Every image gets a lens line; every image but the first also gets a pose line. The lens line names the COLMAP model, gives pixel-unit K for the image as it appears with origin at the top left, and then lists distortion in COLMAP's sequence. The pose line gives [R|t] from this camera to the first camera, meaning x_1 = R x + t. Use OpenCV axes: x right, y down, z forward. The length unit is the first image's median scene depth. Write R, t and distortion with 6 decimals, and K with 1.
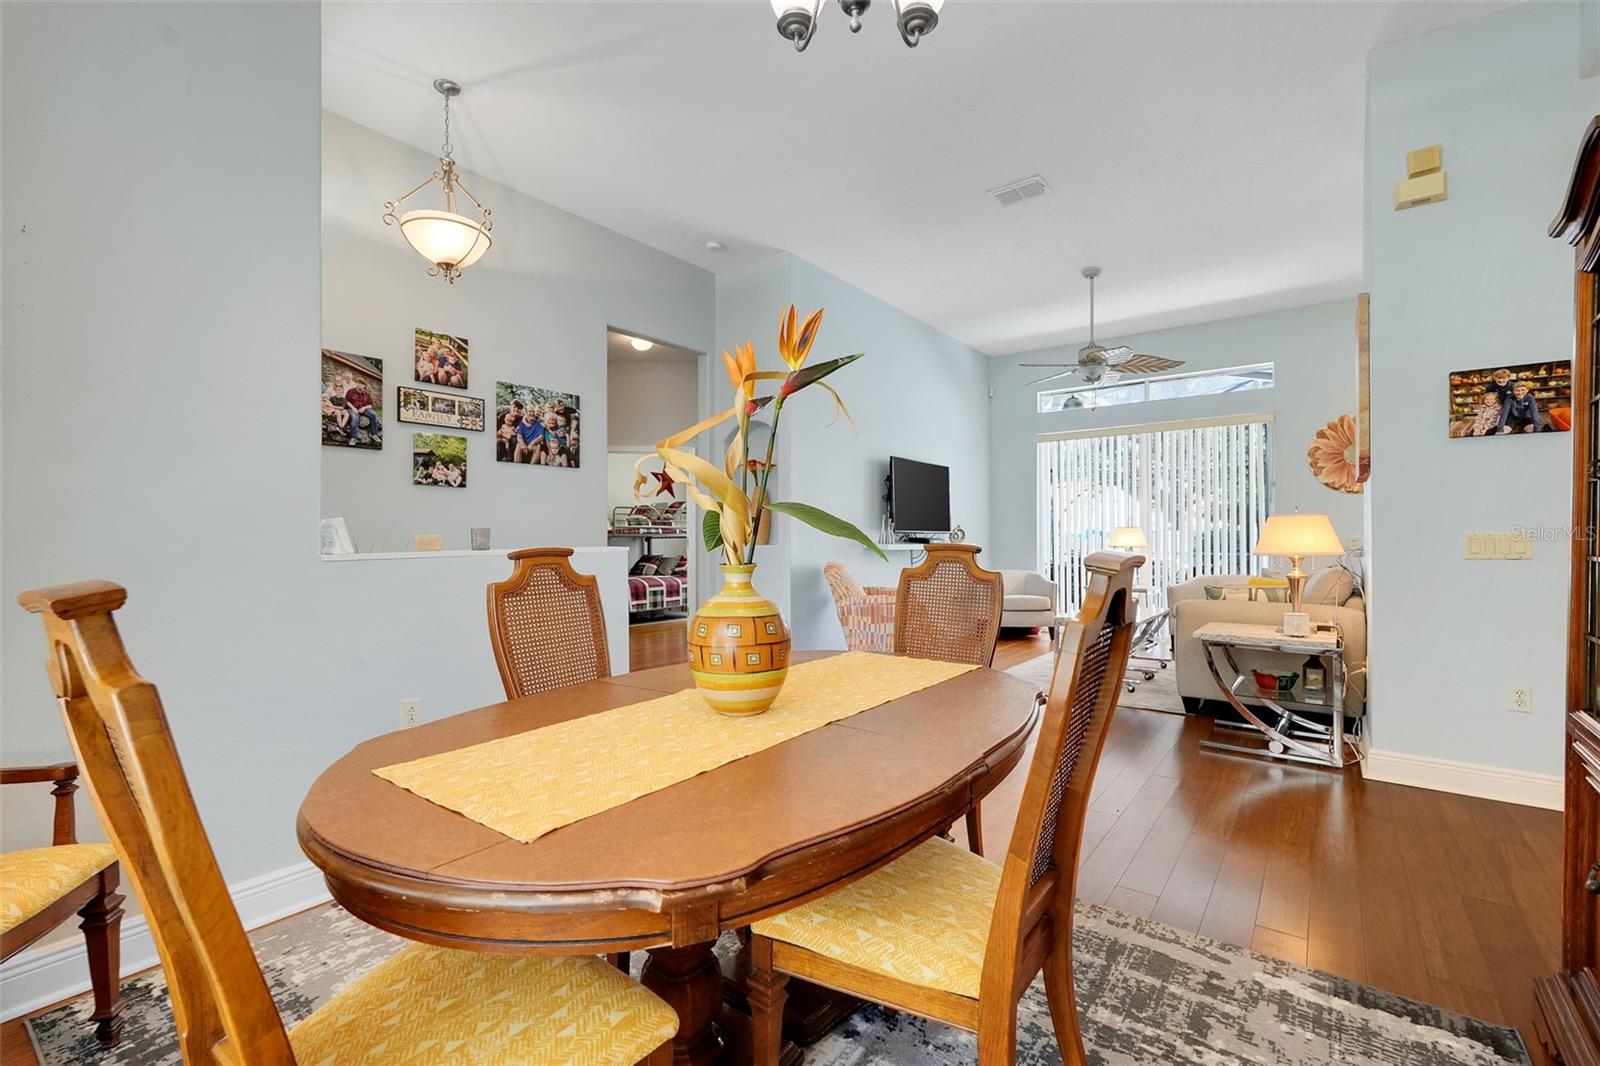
lens RADIAL K [[704.6, 0, 792.6], [0, 704.6, 535.5], [0, 0, 1]] dist [-0.008709, 0.001058]
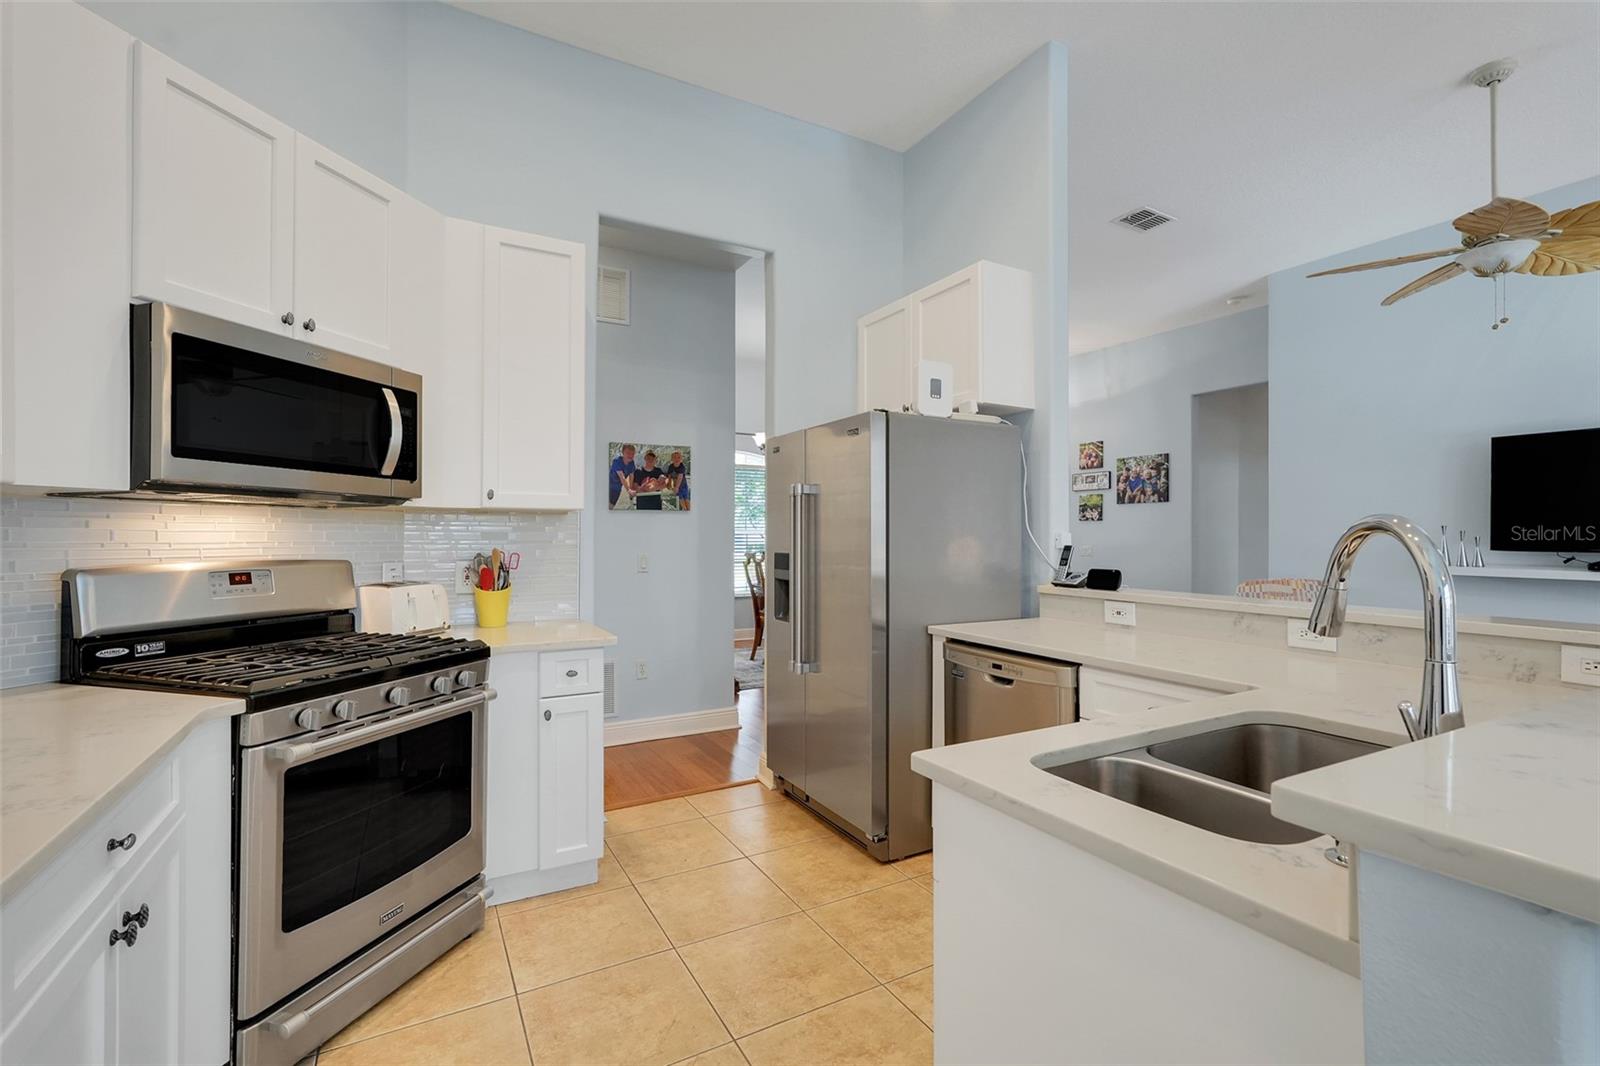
lens RADIAL K [[704.6, 0, 826.1], [0, 704.6, 530.9], [0, 0, 1]] dist [-0.008709, 0.001058]
pose [[-0.372493, -0.005340, -0.928020, 1.428688], [0.000276, 0.999983, -0.005865, -0.027917], [0.928035, -0.002441, -0.372485, 0.946200]]
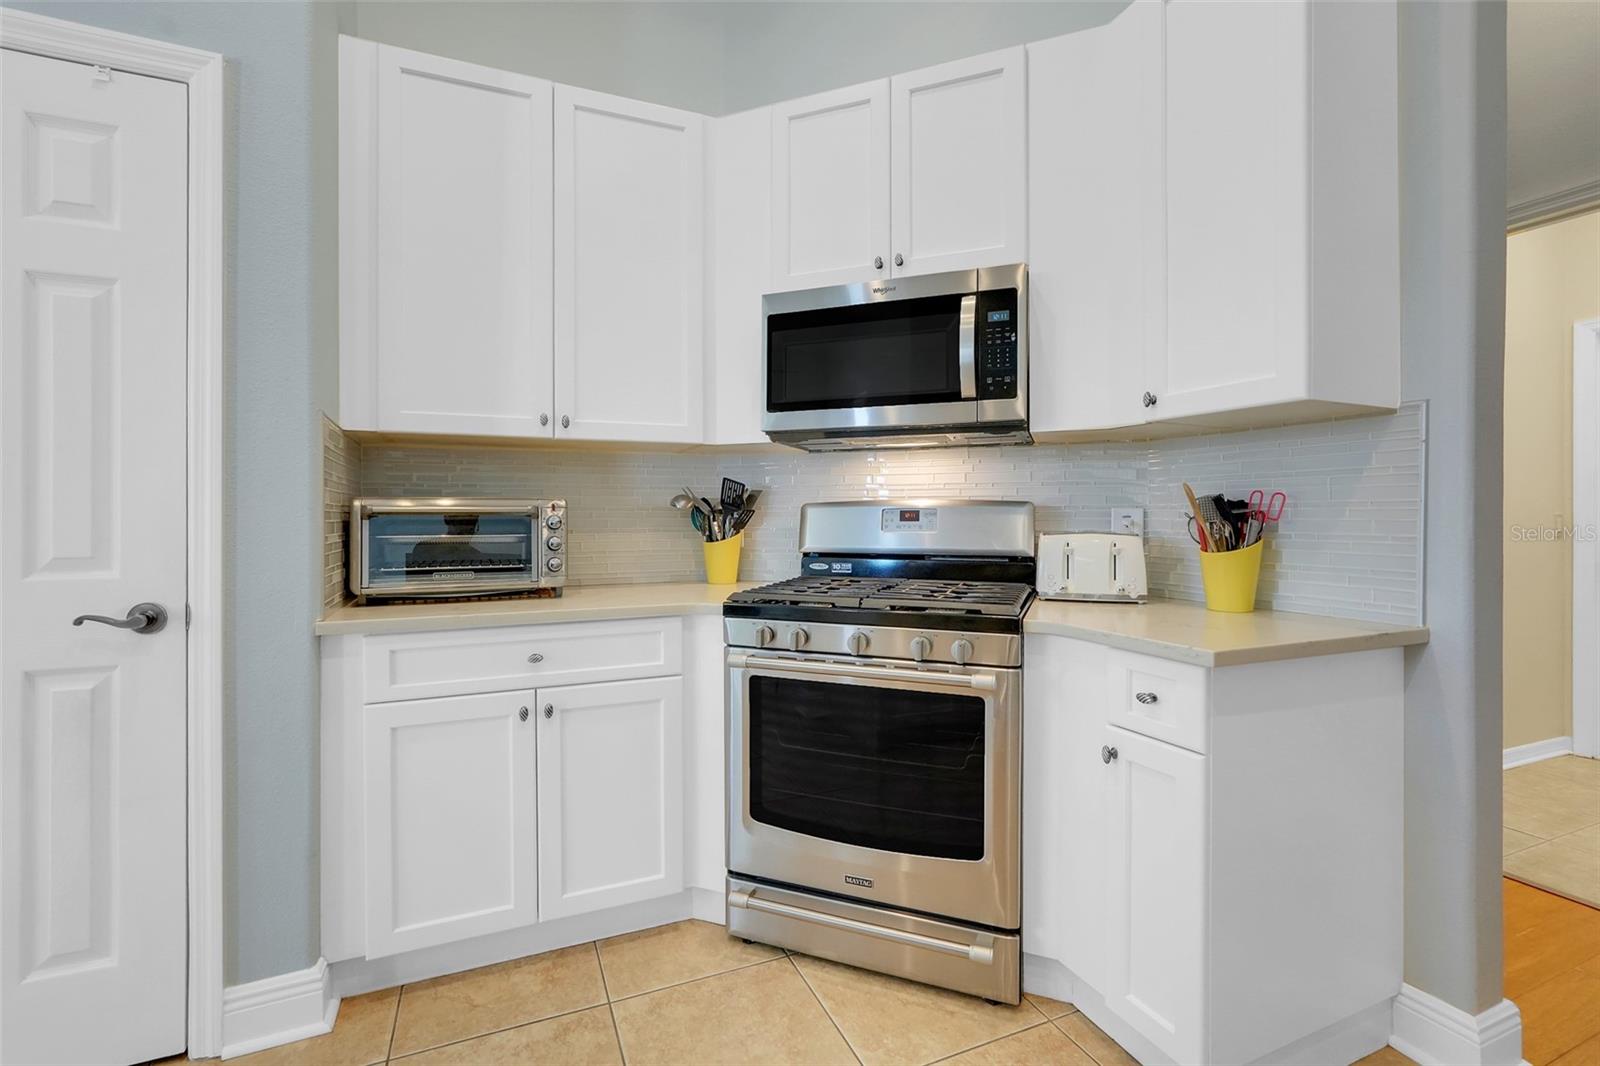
lens RADIAL K [[704.6, 0, 786.4], [0, 704.6, 519.6], [0, 0, 1]] dist [-0.008709, 0.001058]
pose [[-0.870234, 0.000759, 0.492638, 1.006587], [0.001266, 0.999999, 0.000696, 0.000594], [-0.492636, 0.001229, -0.870234, 0.902157]]
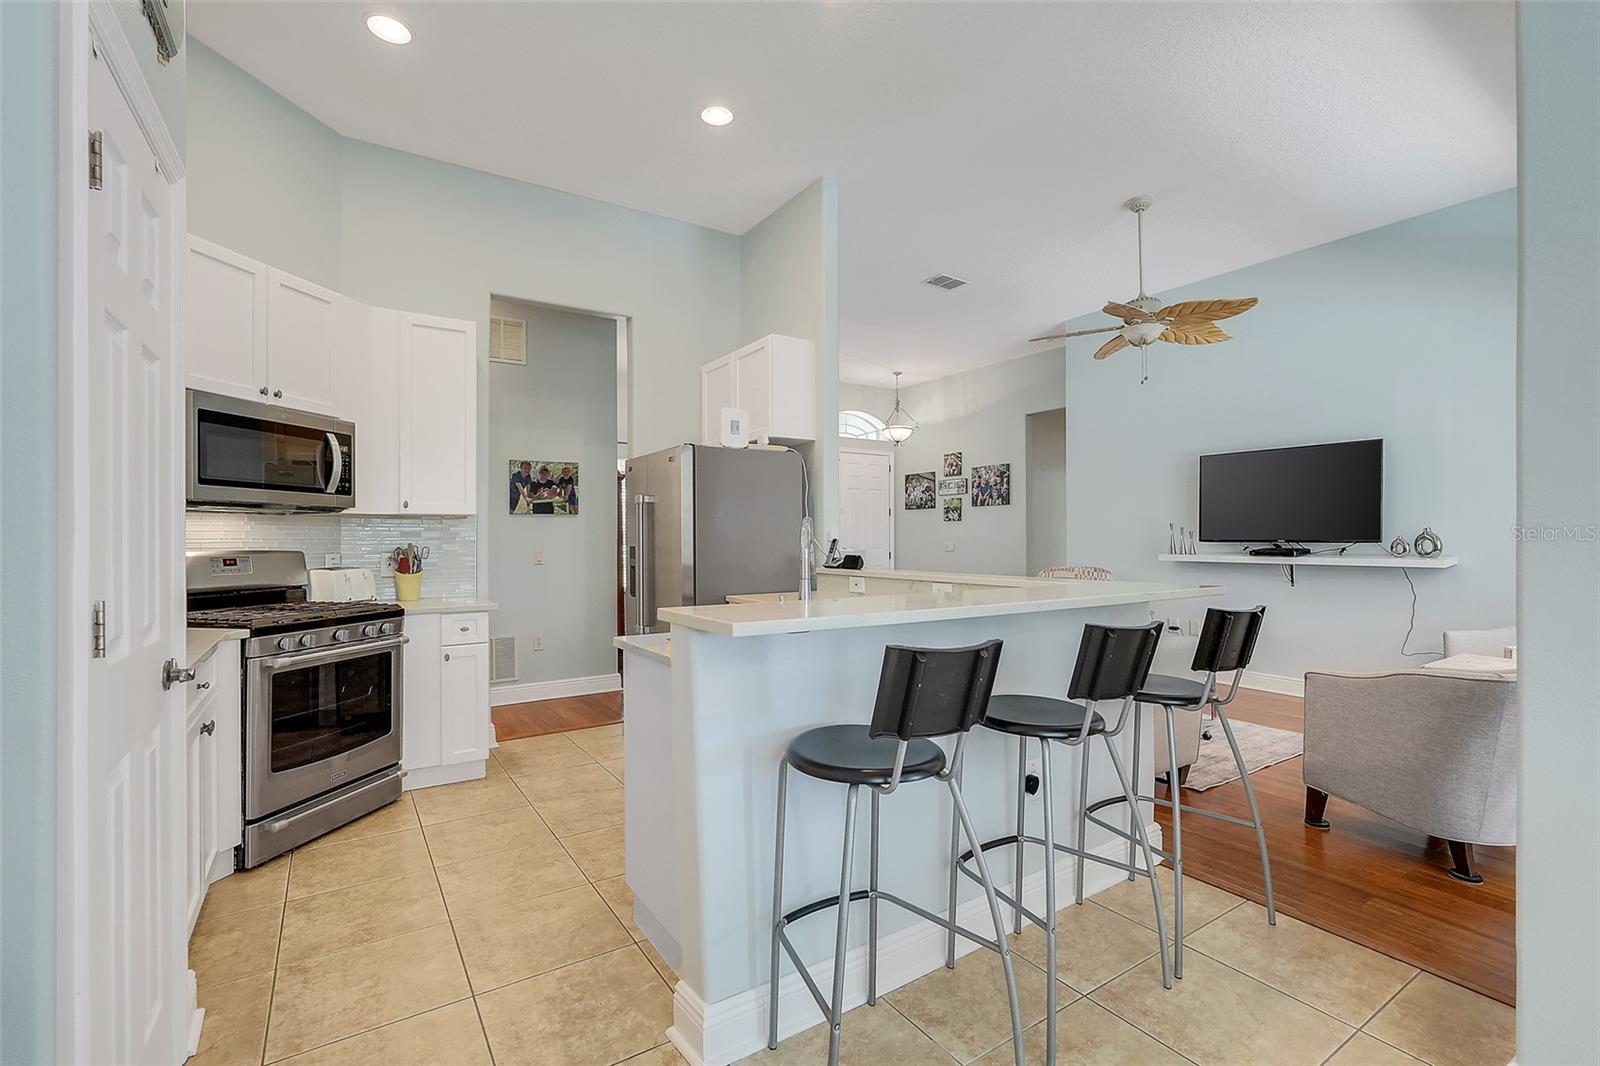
lens RADIAL K [[704.6, 0, 819.3], [0, 704.6, 531.7], [0, 0, 1]] dist [-0.008709, 0.001058]
pose [[-0.307239, -0.004275, -0.951623, 1.609195], [0.007121, 0.999952, -0.006792, -0.021208], [0.951606, -0.008863, -0.307194, 1.164762]]
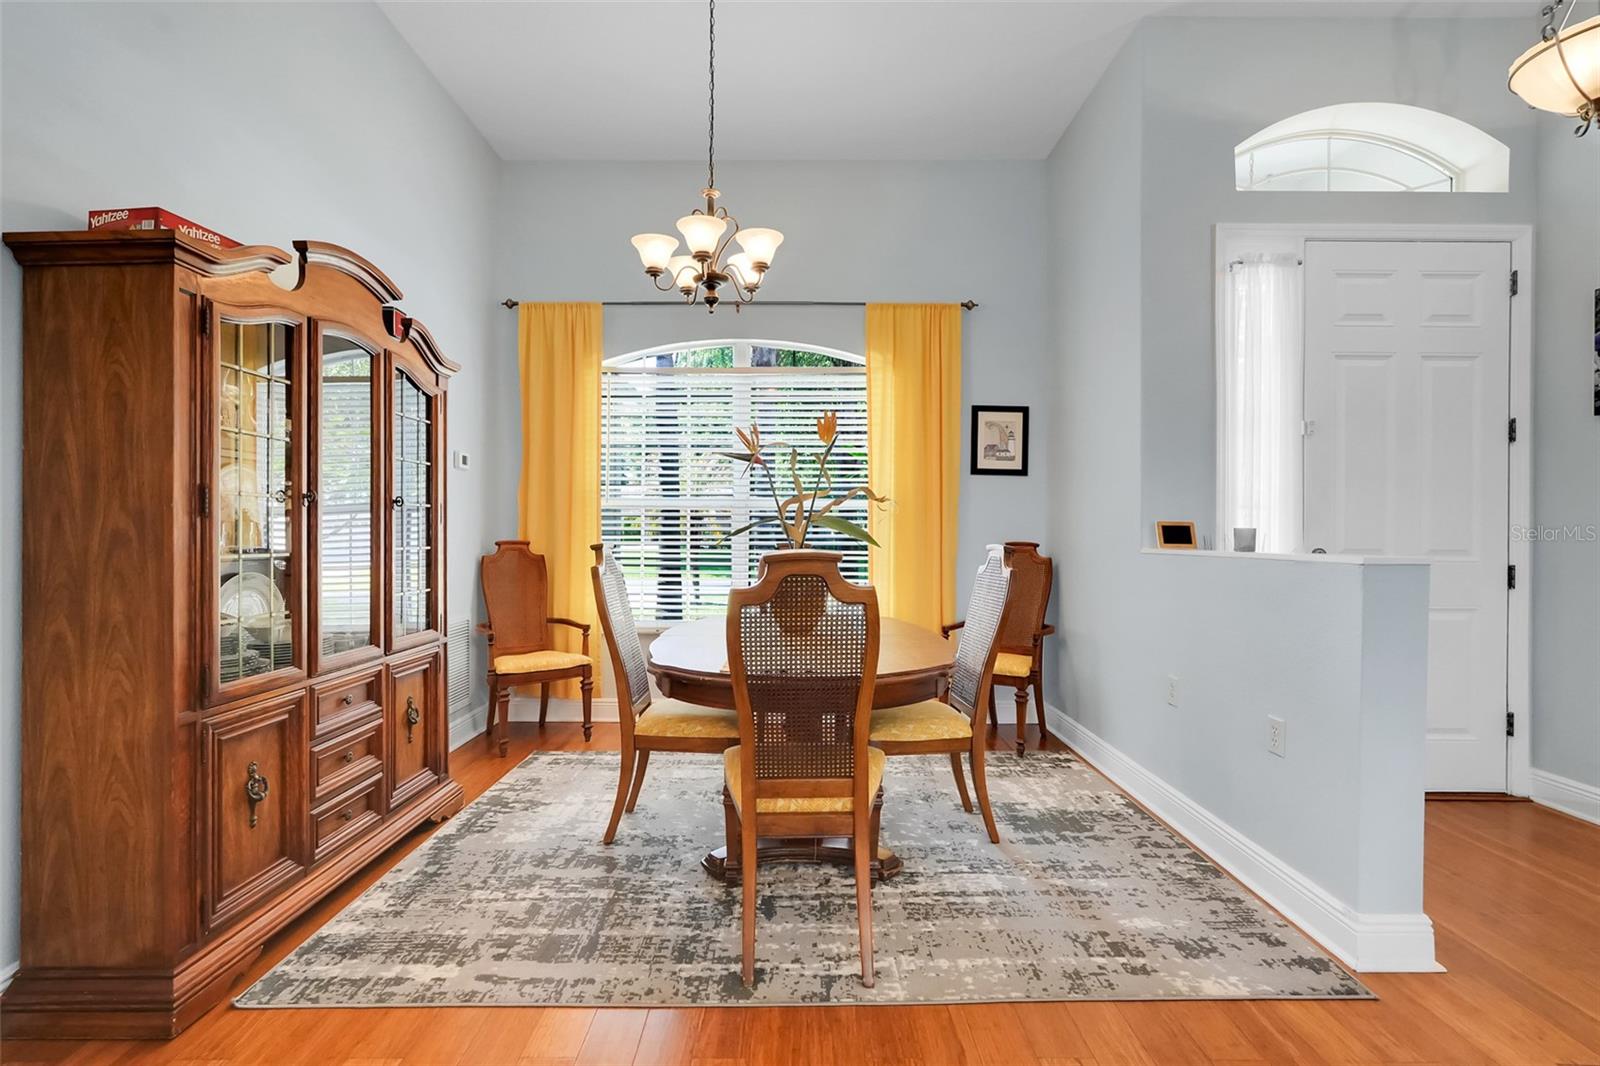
lens RADIAL K [[704.6, 0, 796.0], [0, 704.6, 523.5], [0, 0, 1]] dist [-0.008709, 0.001058]
pose [[-0.791620, -0.002785, -0.611008, 0.348291], [0.002317, 0.999969, -0.007560, -0.004675], [0.611010, -0.007401, -0.791588, 0.819865]]
